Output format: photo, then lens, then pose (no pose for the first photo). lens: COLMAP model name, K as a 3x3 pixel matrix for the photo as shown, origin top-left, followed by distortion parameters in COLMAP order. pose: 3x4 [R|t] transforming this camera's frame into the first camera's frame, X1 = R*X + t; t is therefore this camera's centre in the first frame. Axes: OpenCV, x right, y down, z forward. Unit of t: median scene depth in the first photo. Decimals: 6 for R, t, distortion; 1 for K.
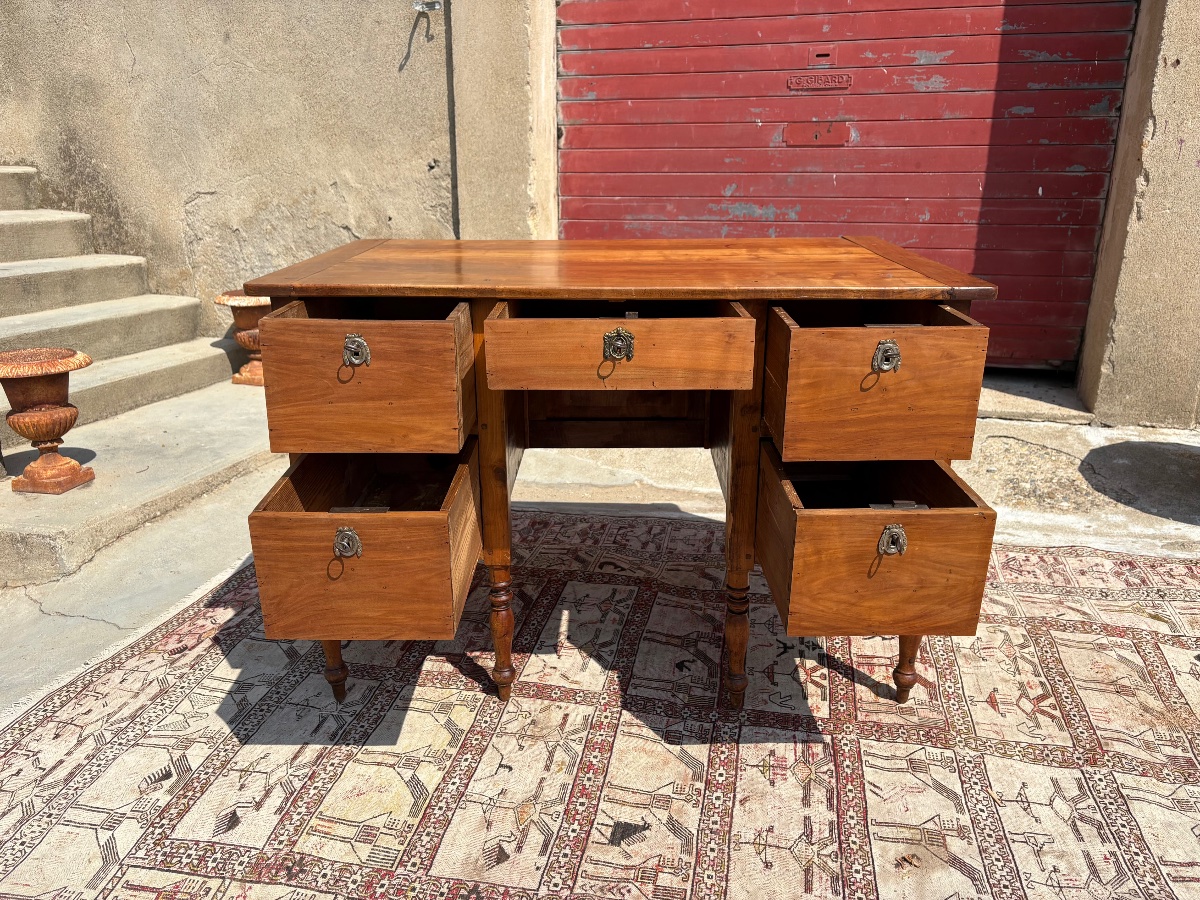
lens RADIAL K [[919.8, 0, 601.5], [0, 919.8, 450.9], [0, 0, 1]] dist [0.016340, 0.012821]
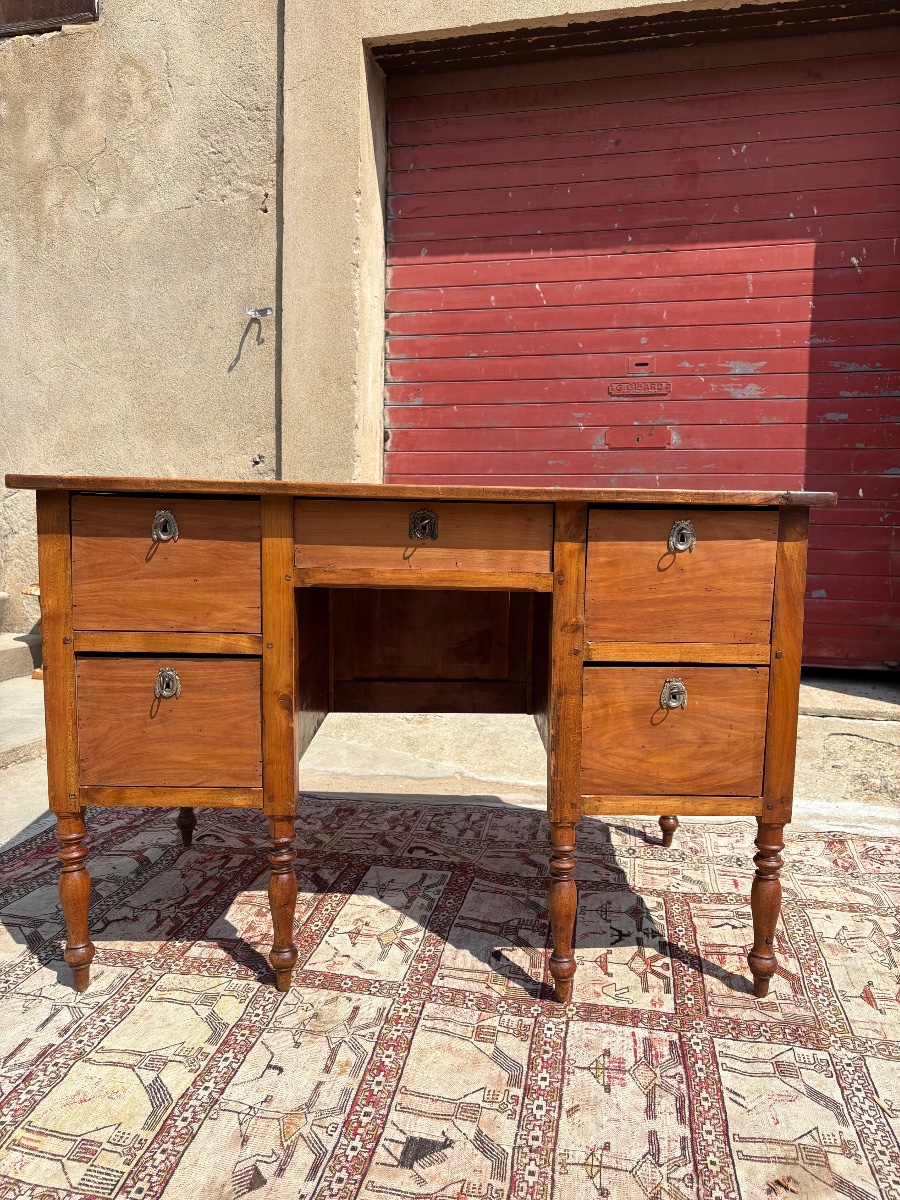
lens RADIAL K [[911.4, 0, 456.4], [0, 911.4, 604.0], [0, 0, 1]] dist [0.055906, -0.070202]
pose [[0.999625, 0.015301, 0.022709, 0.027218], [-0.010132, 0.977140, -0.212353, 0.110189], [-0.025440, 0.212043, 0.976929, 0.124166]]
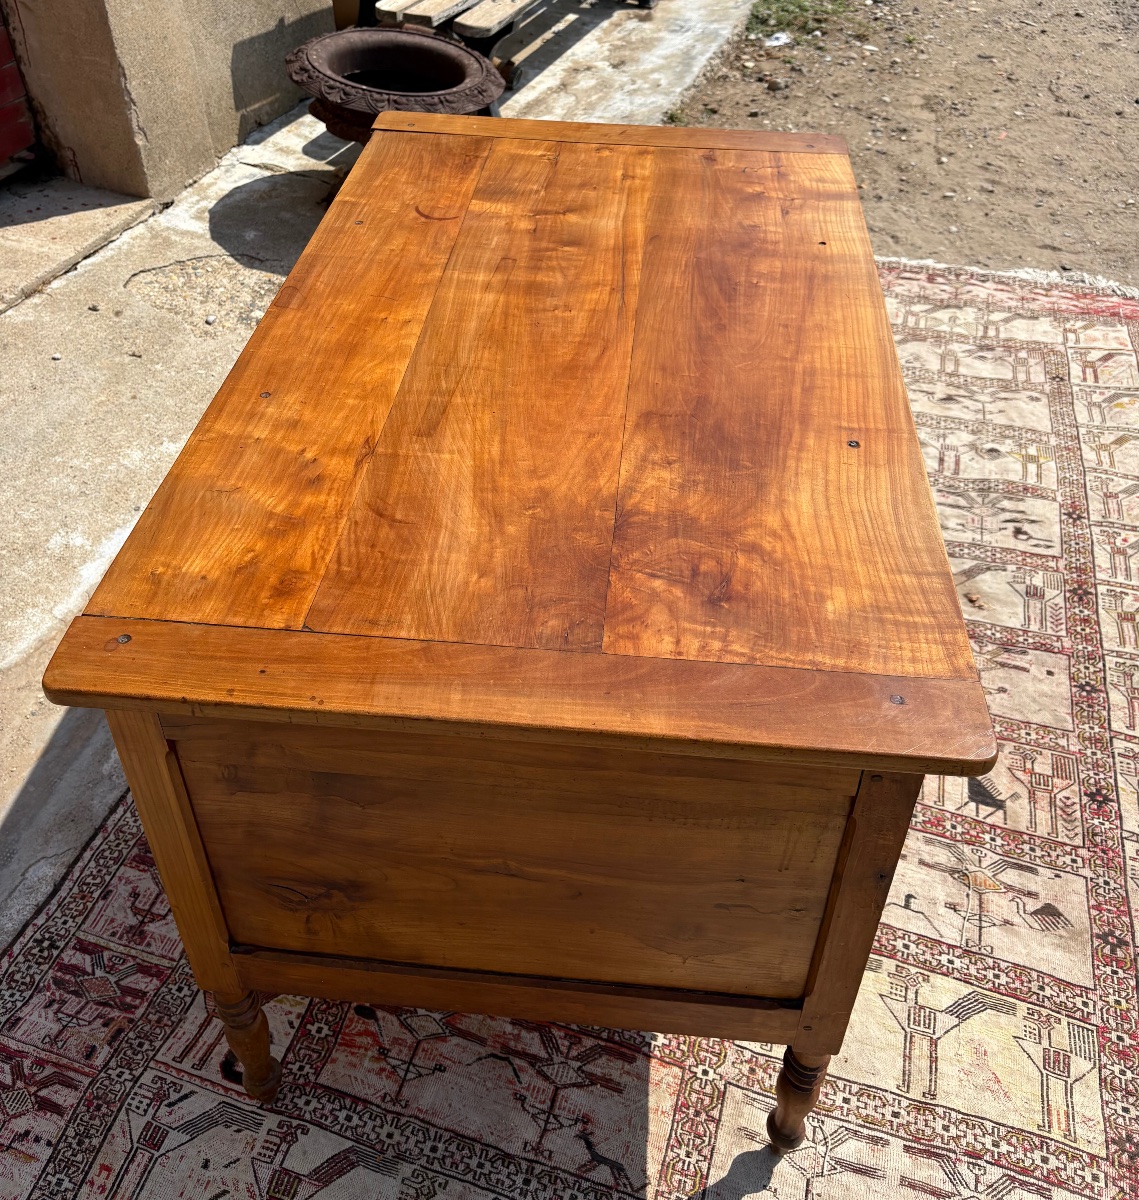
lens RADIAL K [[1145.7, 0, 561.3], [0, 1145.7, 440.5], [0, 0, 1]] dist [0.073169, -0.091529]
pose [[0.093532, -0.594284, 0.798798, -0.663666], [0.314651, 0.778838, 0.542591, -0.586210], [-0.944588, 0.200594, 0.259838, 0.884015]]
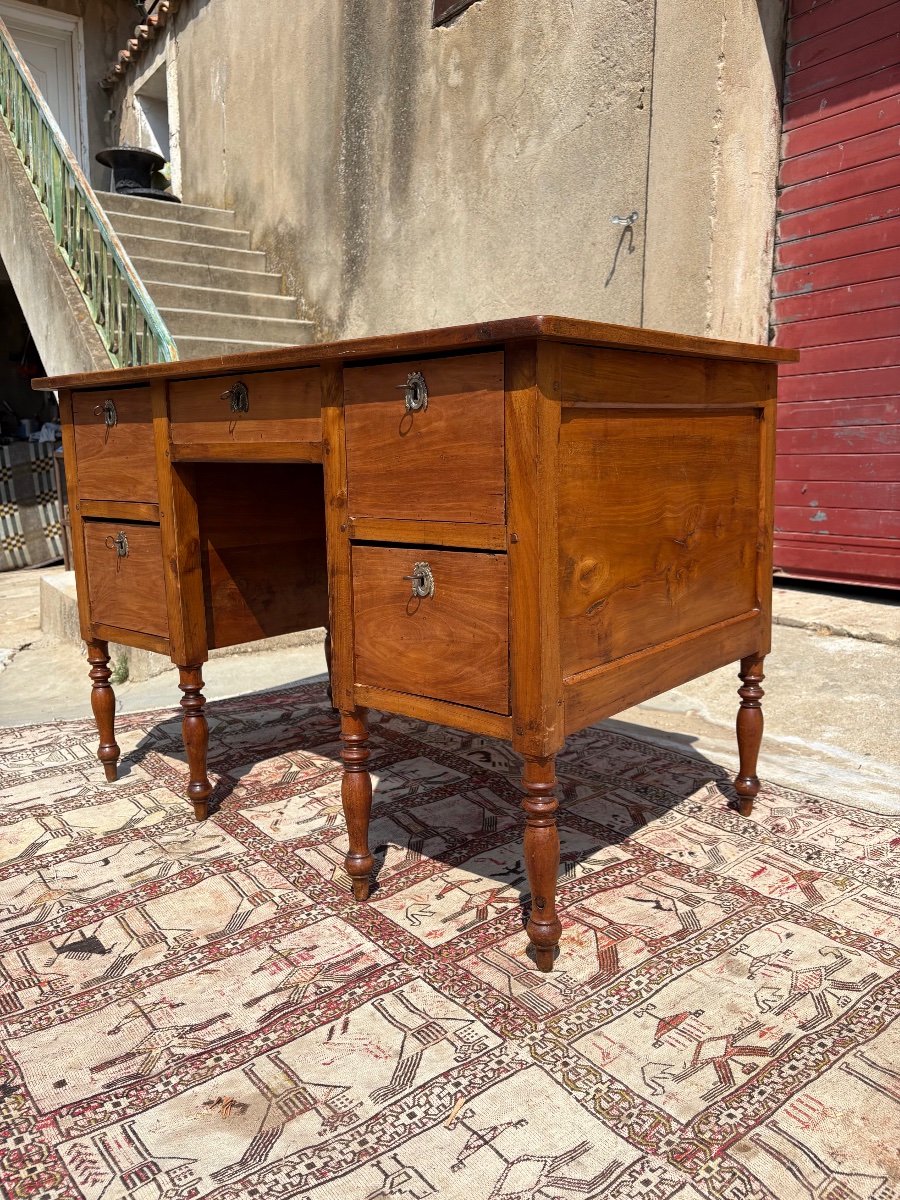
lens RADIAL K [[917.3, 0, 452.0], [0, 917.3, 598.3], [0, 0, 1]] dist [0.020786, -0.001560]
pose [[0.756613, 0.092679, -0.647261, 0.715550], [-0.191656, 0.977859, -0.084020, 0.081037], [0.625143, 0.187622, 0.757624, 0.420998]]
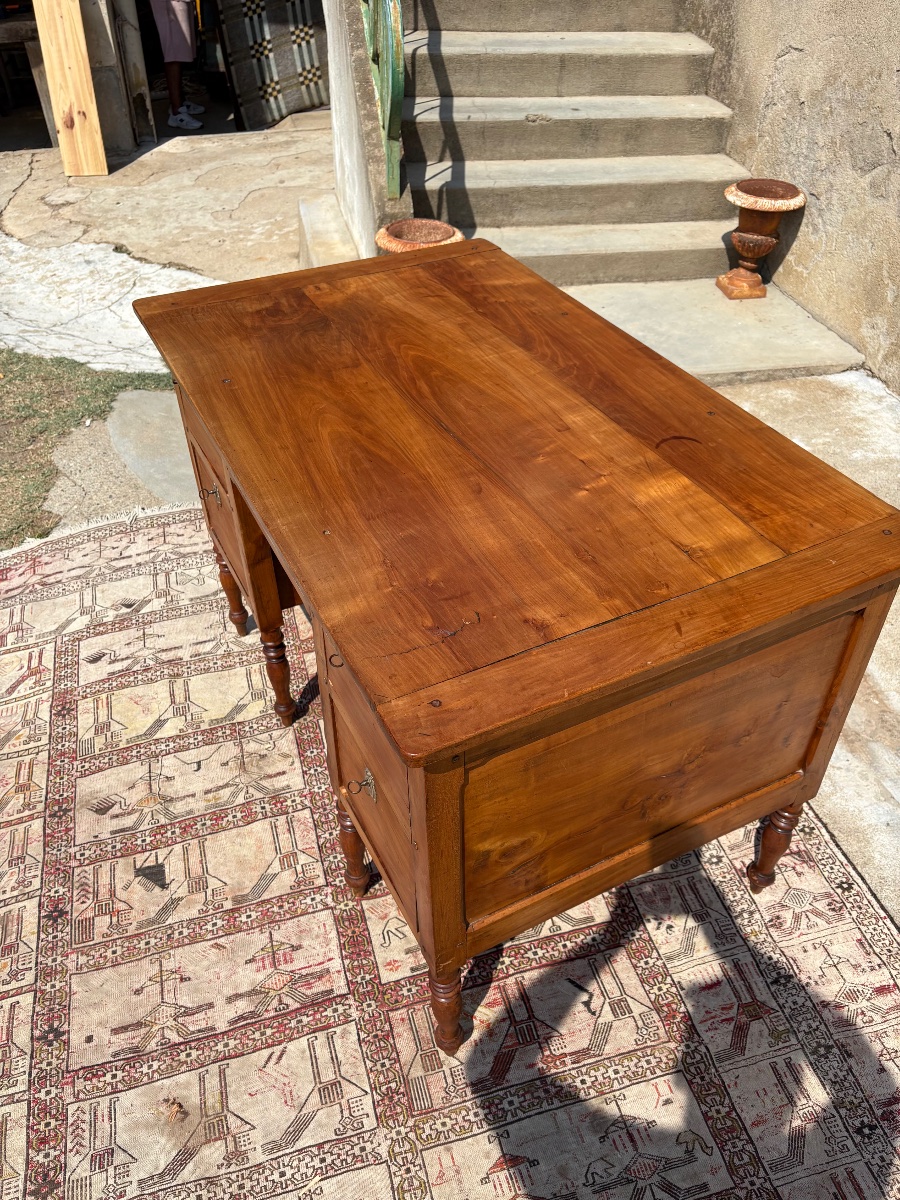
lens RADIAL K [[918.6, 0, 446.6], [0, 918.6, 604.0], [0, 0, 1]] dist [0.037221, -0.036578]
pose [[0.454287, 0.582351, -0.674159, 0.677688], [-0.280150, 0.811750, 0.512423, -0.493798], [0.845659, -0.043922, 0.531914, 0.607176]]
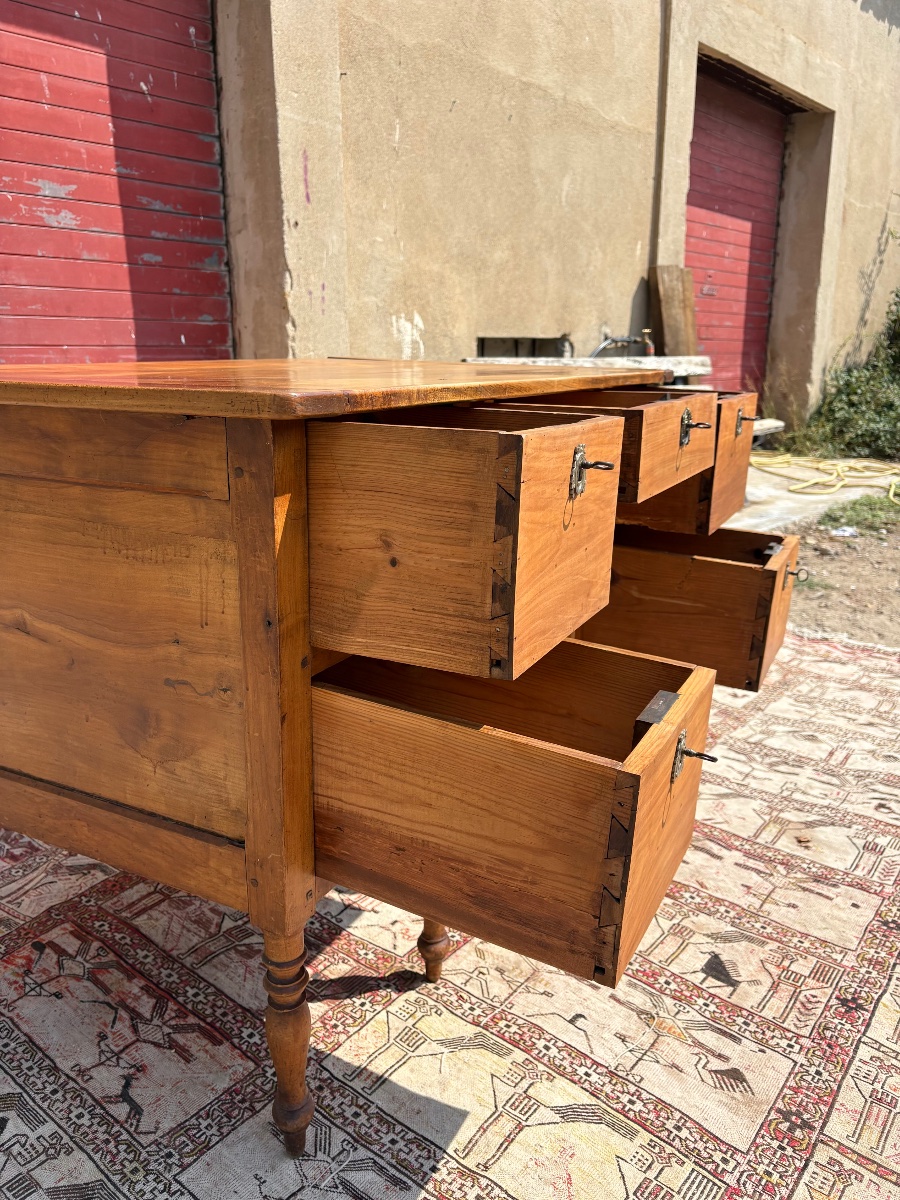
lens RADIAL K [[913.4, 0, 444.7], [0, 913.4, 601.8], [0, 0, 1]] dist [0.051640, -0.068914]
pose [[0.453582, -0.234810, 0.859725, -0.674514], [0.270064, 0.955523, 0.118492, -0.094791], [-0.849311, 0.178435, 0.496822, 0.616588]]
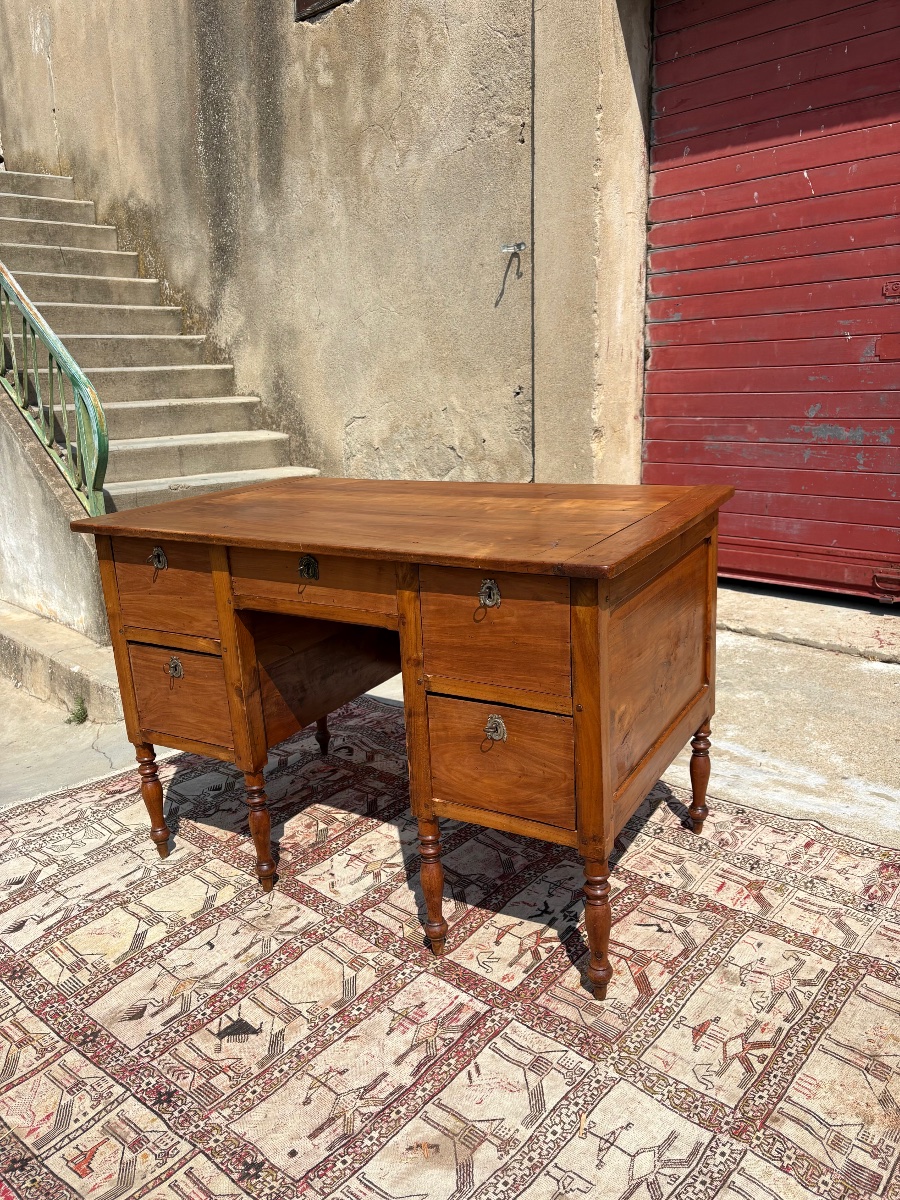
lens RADIAL K [[919.2, 0, 449.4], [0, 919.2, 602.0], [0, 0, 1]] dist [0.029256, -0.008337]
pose [[0.865541, 0.091326, -0.492442, 0.642711], [-0.112332, 0.993583, -0.013176, -0.095874], [0.488078, 0.066722, 0.870246, 0.105079]]
